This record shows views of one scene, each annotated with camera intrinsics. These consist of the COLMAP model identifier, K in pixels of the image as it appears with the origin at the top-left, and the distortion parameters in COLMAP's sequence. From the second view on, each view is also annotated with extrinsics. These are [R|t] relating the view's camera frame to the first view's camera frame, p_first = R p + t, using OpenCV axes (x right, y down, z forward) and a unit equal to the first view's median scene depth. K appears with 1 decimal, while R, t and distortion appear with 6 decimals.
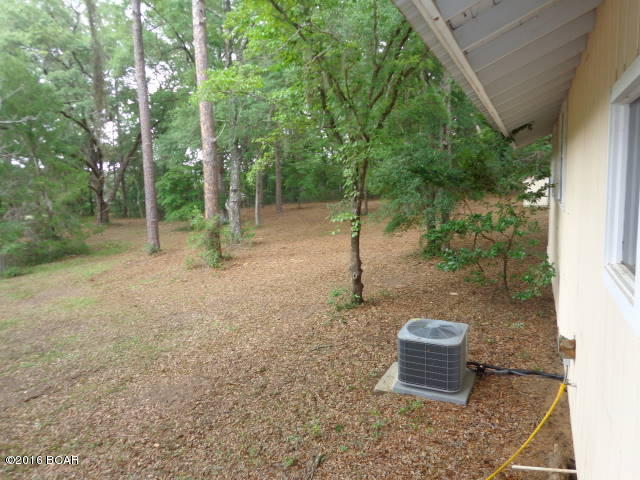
lens RADIAL K [[451.3, 0, 319.3], [0, 451.3, 240.6], [0, 0, 1]] dist [0.005385, 0.005397]
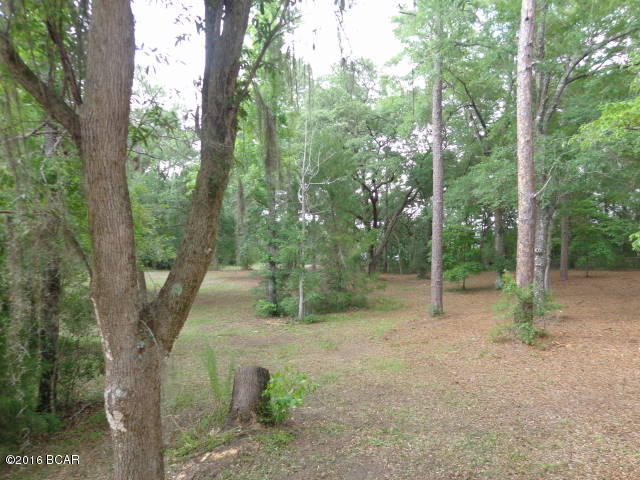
lens RADIAL K [[451.3, 0, 318.3], [0, 451.3, 239.4], [0, 0, 1]] dist [0.005385, 0.005397]
pose [[0.867588, 0.032666, -0.496210, -0.135365], [-0.097453, 0.989660, -0.105239, -0.006190], [0.487642, 0.139661, 0.861801, 0.053574]]
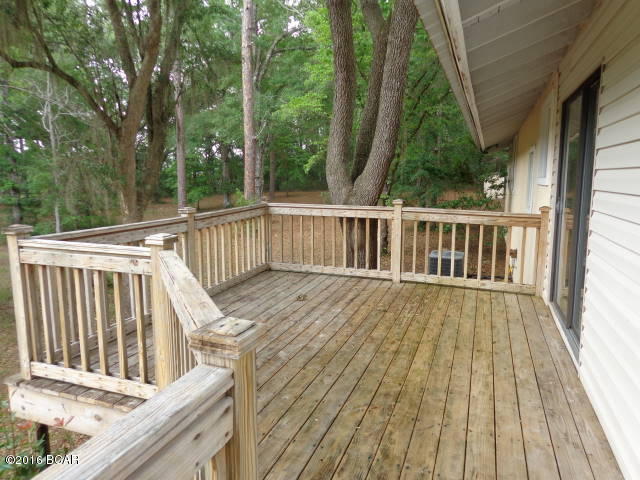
lens RADIAL K [[451.3, 0, 317.7], [0, 451.3, 241.4], [0, 0, 1]] dist [0.005385, 0.005397]
pose [[0.996158, 0.023515, 0.084353, -0.132802], [-0.025291, 0.999479, 0.020047, 0.035341], [-0.083838, -0.022103, 0.996234, -0.250720]]
